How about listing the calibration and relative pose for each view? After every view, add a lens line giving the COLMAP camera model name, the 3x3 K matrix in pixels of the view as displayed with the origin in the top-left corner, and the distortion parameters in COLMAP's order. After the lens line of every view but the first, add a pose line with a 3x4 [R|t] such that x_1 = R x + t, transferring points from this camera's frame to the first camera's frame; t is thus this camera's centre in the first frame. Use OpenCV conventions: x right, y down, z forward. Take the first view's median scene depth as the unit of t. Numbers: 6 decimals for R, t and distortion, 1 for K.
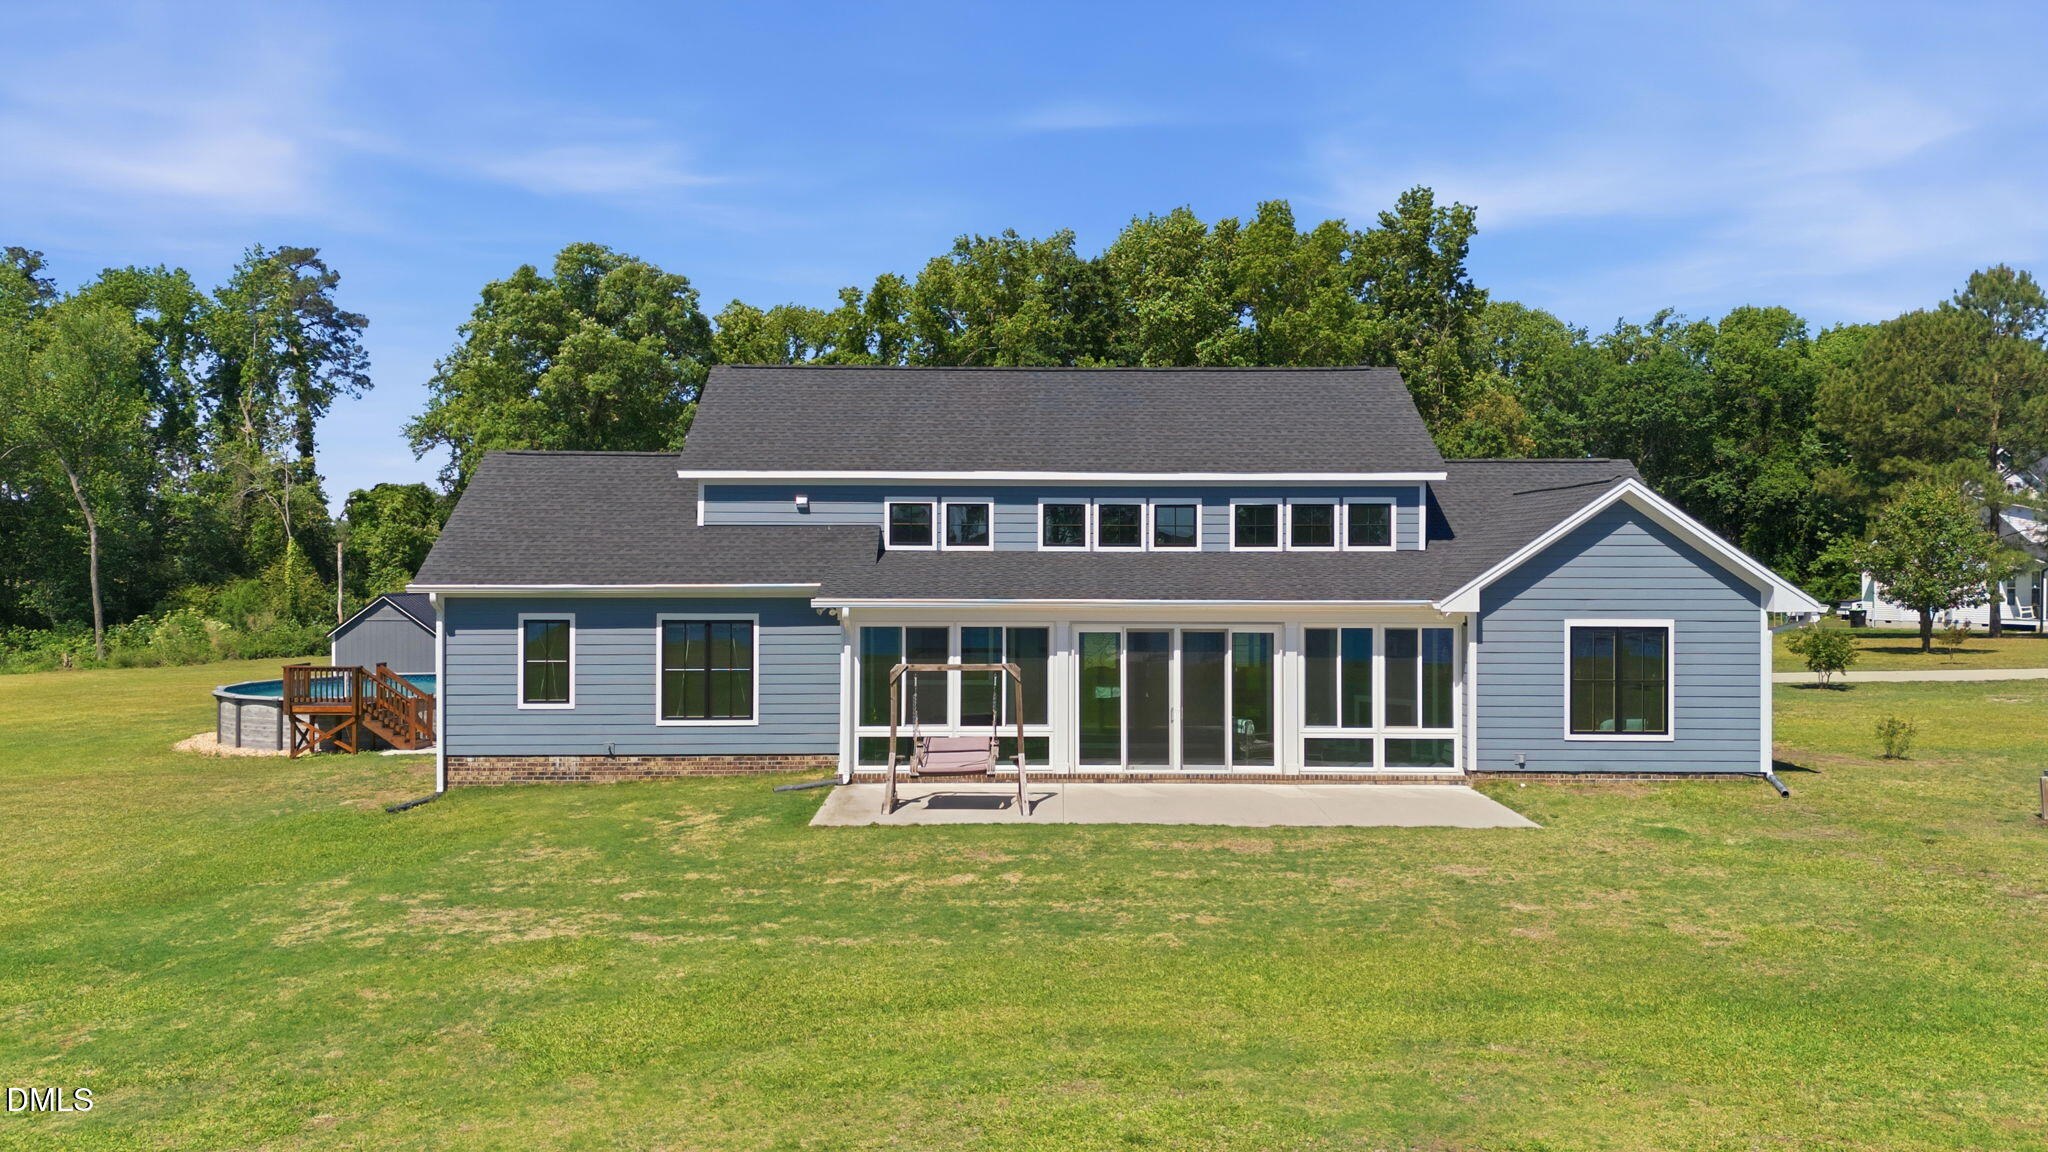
lens RADIAL K [[1483.6, 0, 1031.4], [0, 1483.6, 569.4], [0, 0, 1]] dist [0.142945, -0.263003]
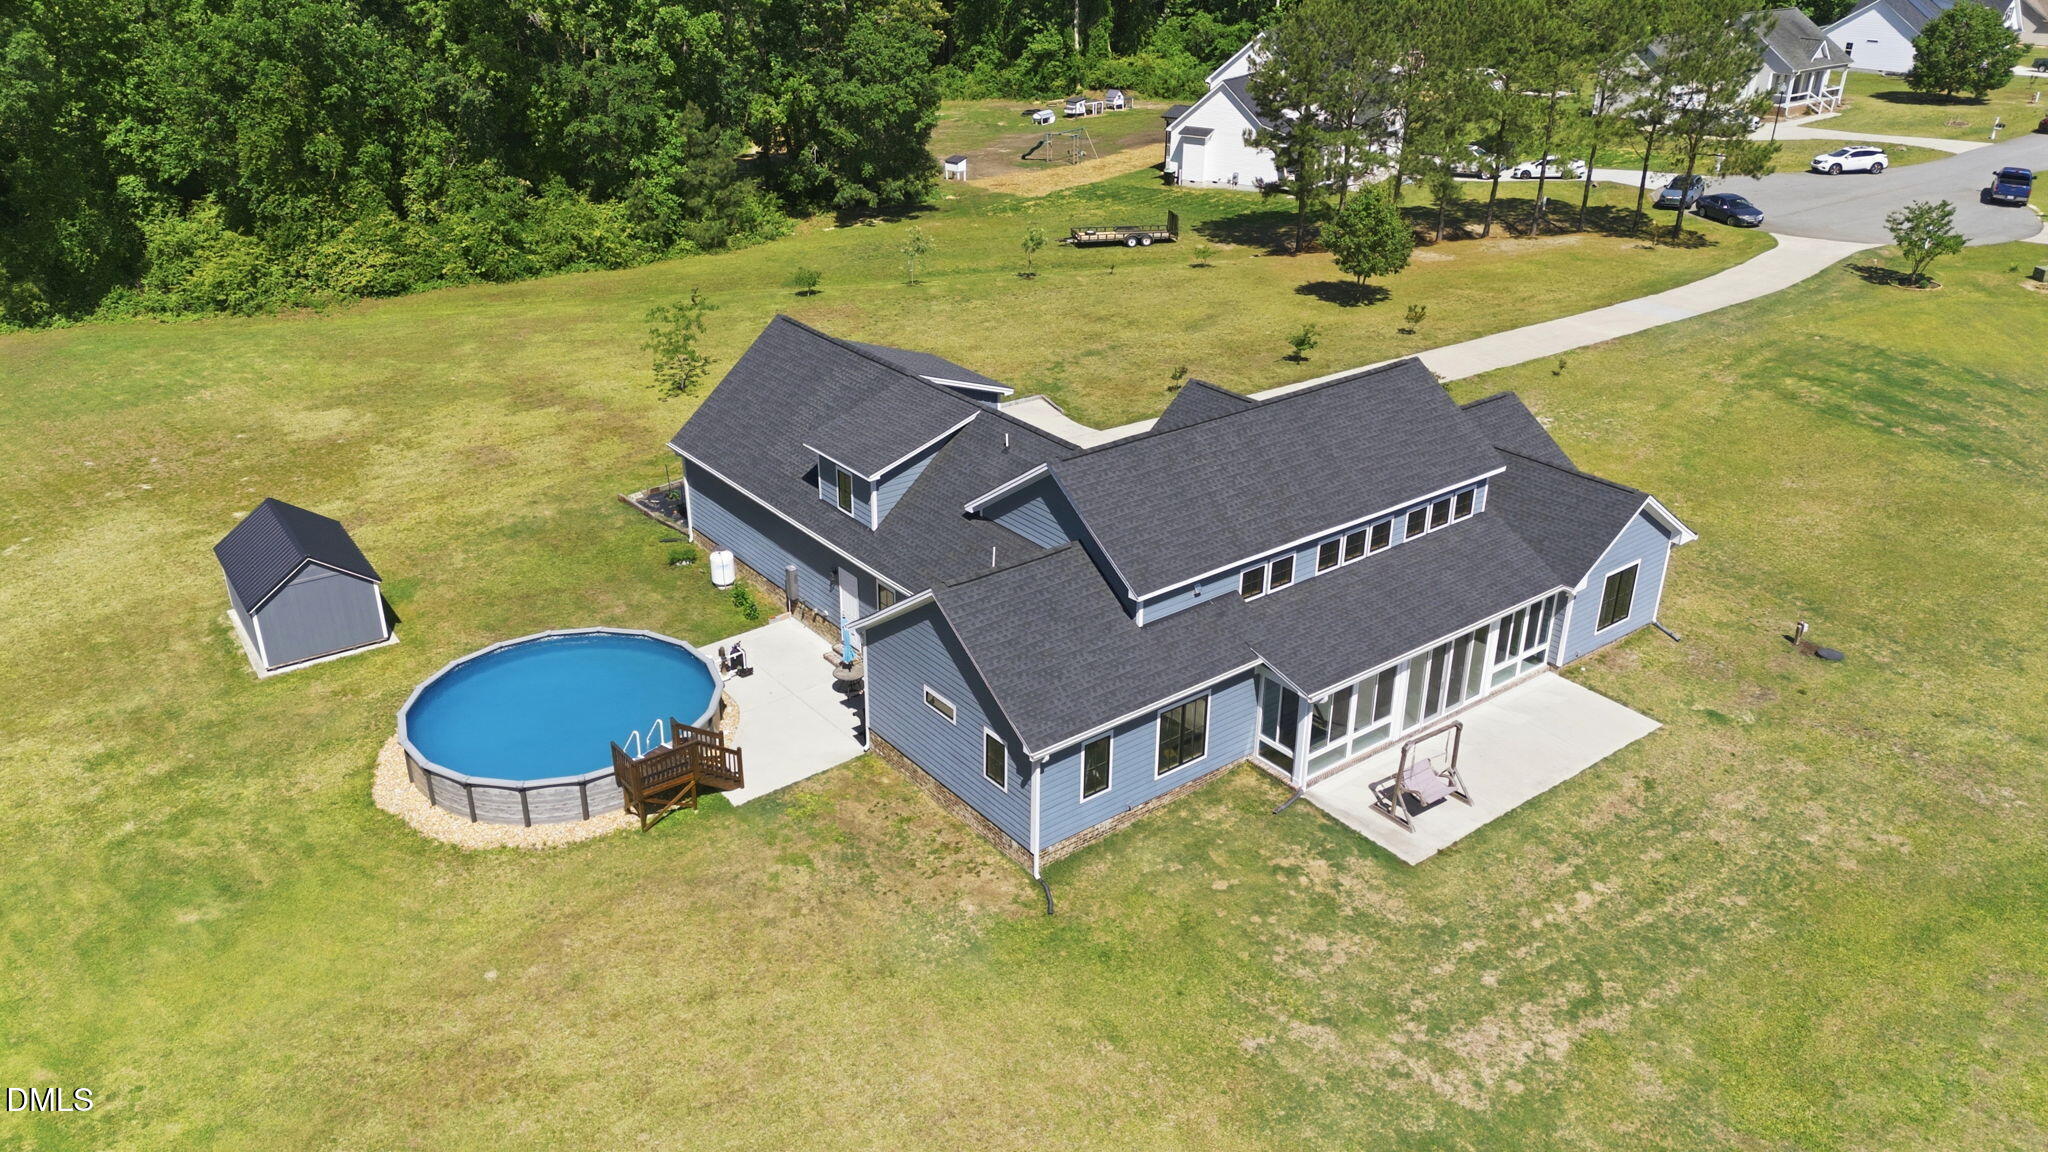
lens RADIAL K [[1492.1, 0, 1022.2], [0, 1492.1, 574.3], [0, 0, 1]] dist [0.073709, -0.067448]
pose [[0.801373, -0.253146, 0.541958, -1.055465], [-0.006371, 0.902370, 0.430914, -0.667027], [-0.598131, -0.348776, 0.721523, 0.139099]]
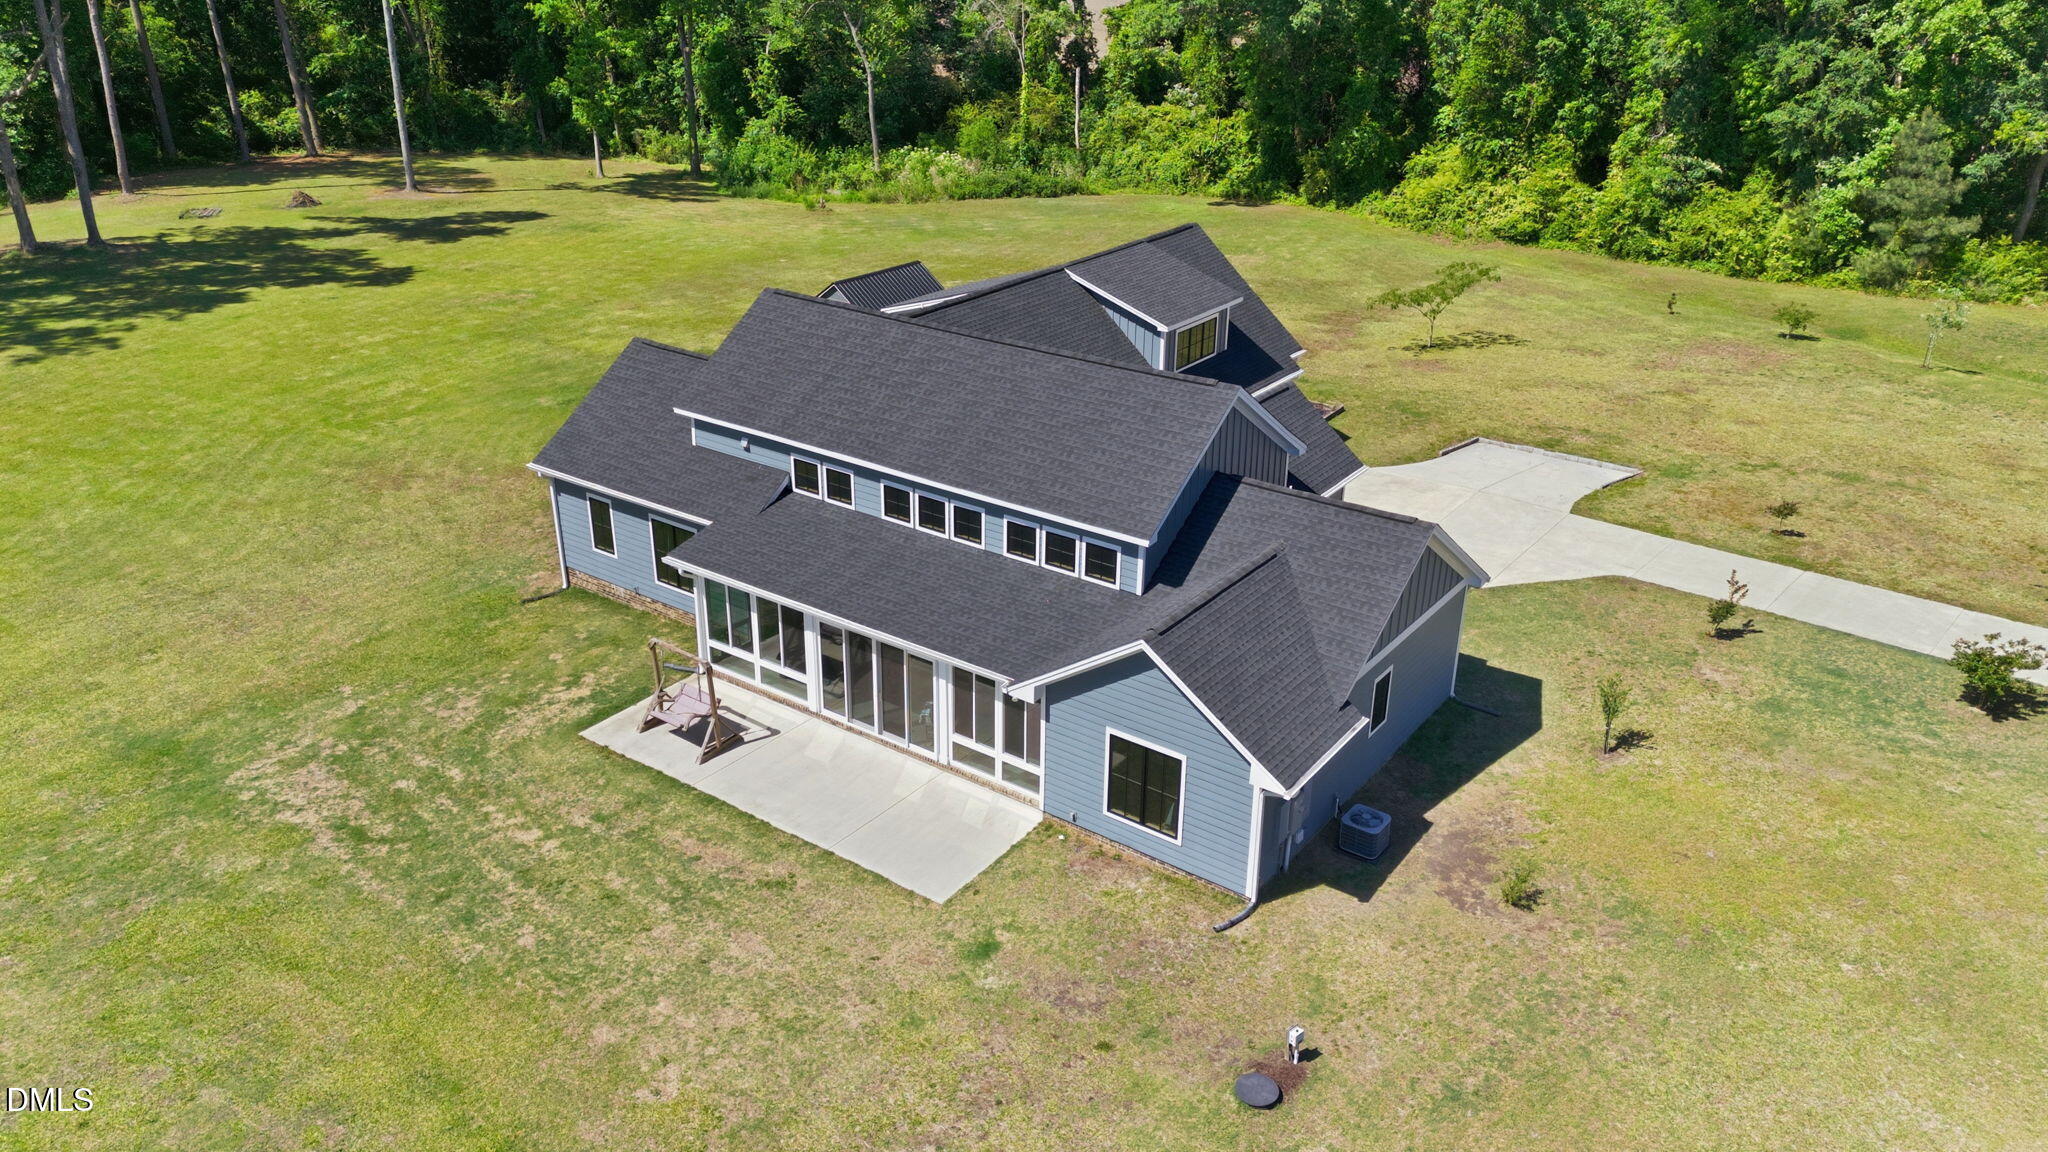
lens RADIAL K [[1492.1, 0, 1022.2], [0, 1492.1, 574.3], [0, 0, 1]] dist [0.073709, -0.067448]
pose [[0.793192, 0.254970, -0.553025, 0.859910], [-0.004366, 0.910487, 0.413514, -0.521706], [0.608956, -0.325582, 0.723304, 0.147482]]
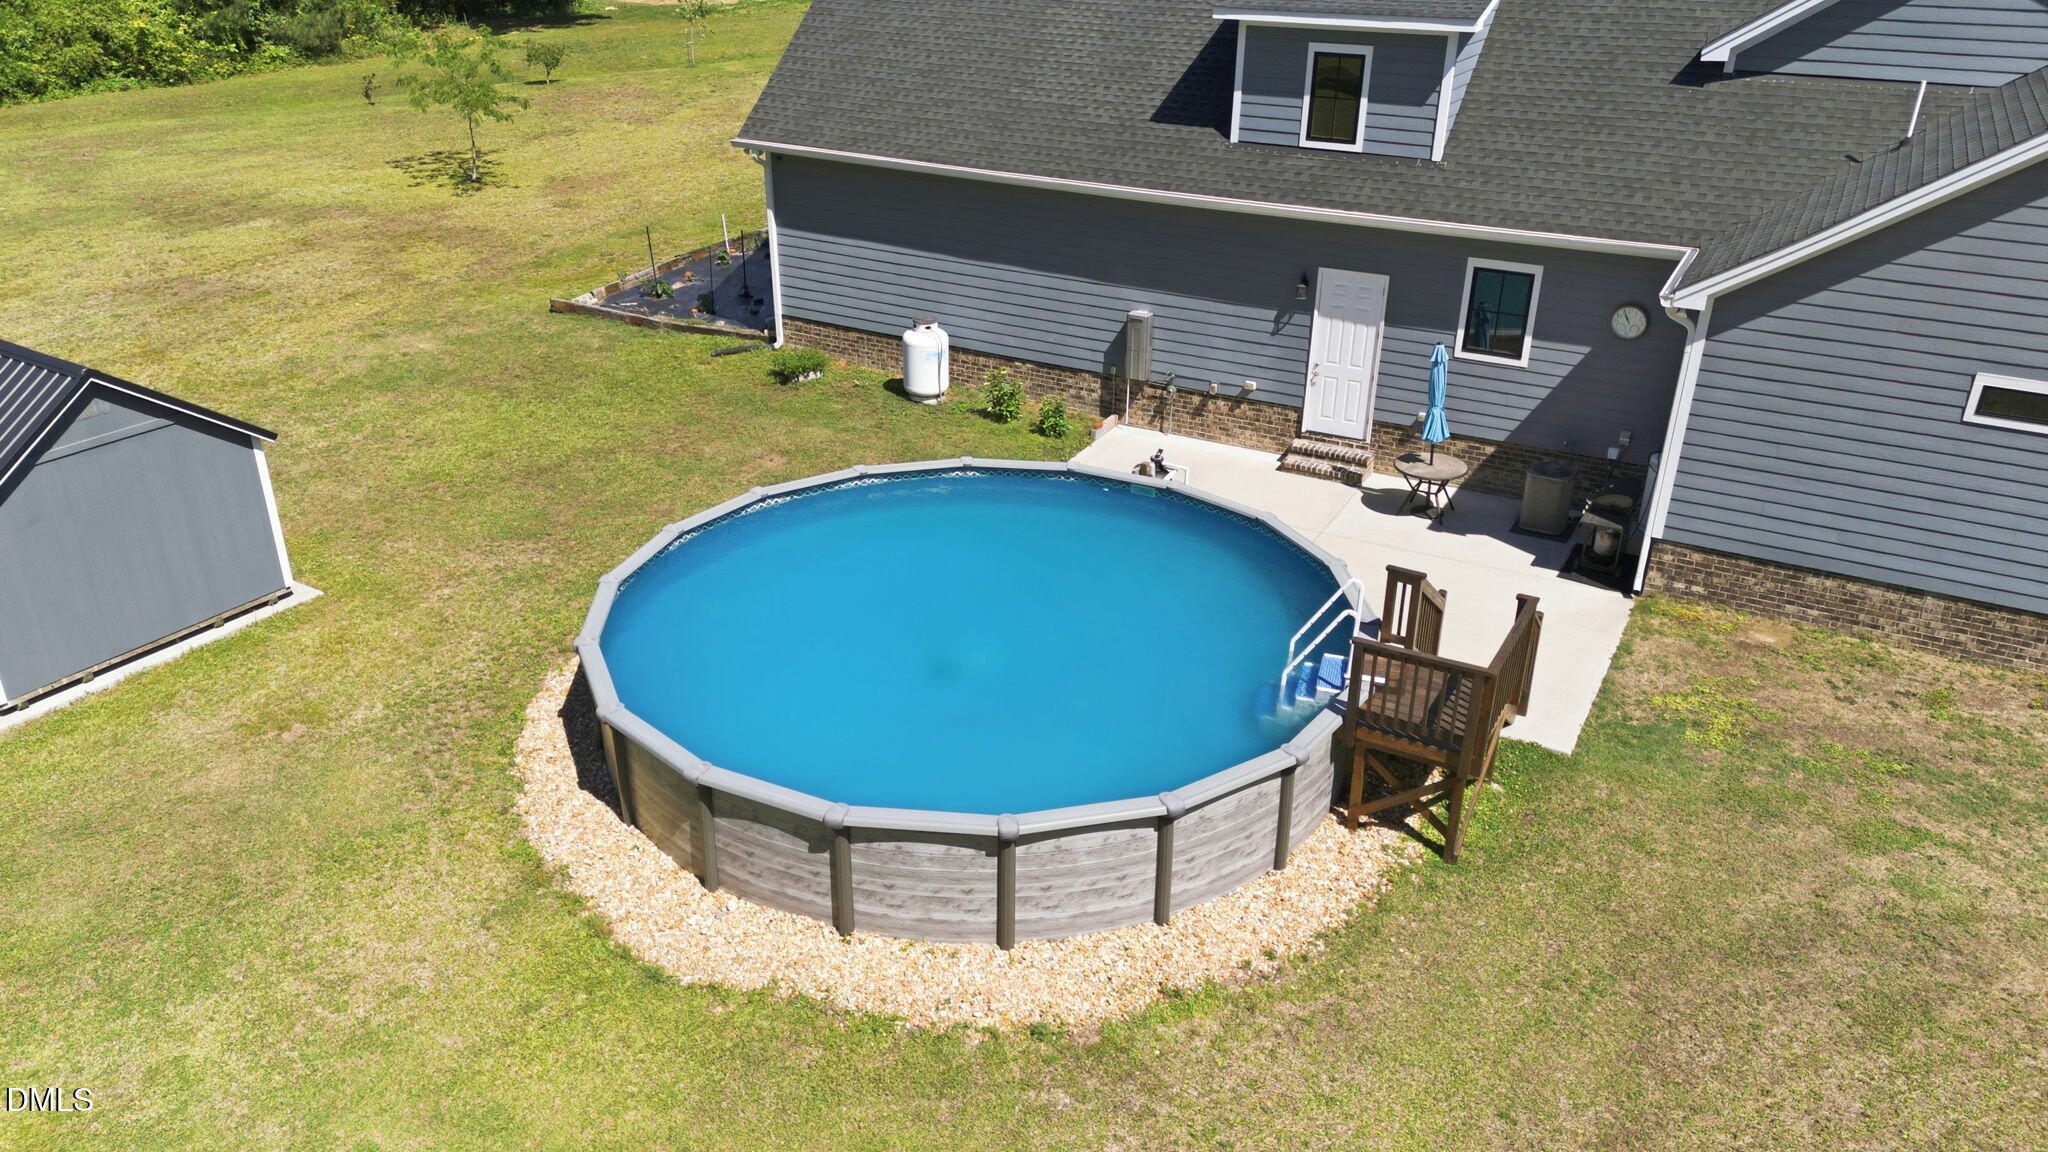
lens RADIAL K [[1500.2, 0, 1017.4], [0, 1500.2, 582.4], [0, 0, 1]] dist [0.067651, -0.072733]
pose [[0.508438, -0.377234, 0.774070, -1.089647], [-0.005573, 0.897473, 0.441034, -0.160596], [-0.861080, -0.228552, 0.454208, 1.198356]]
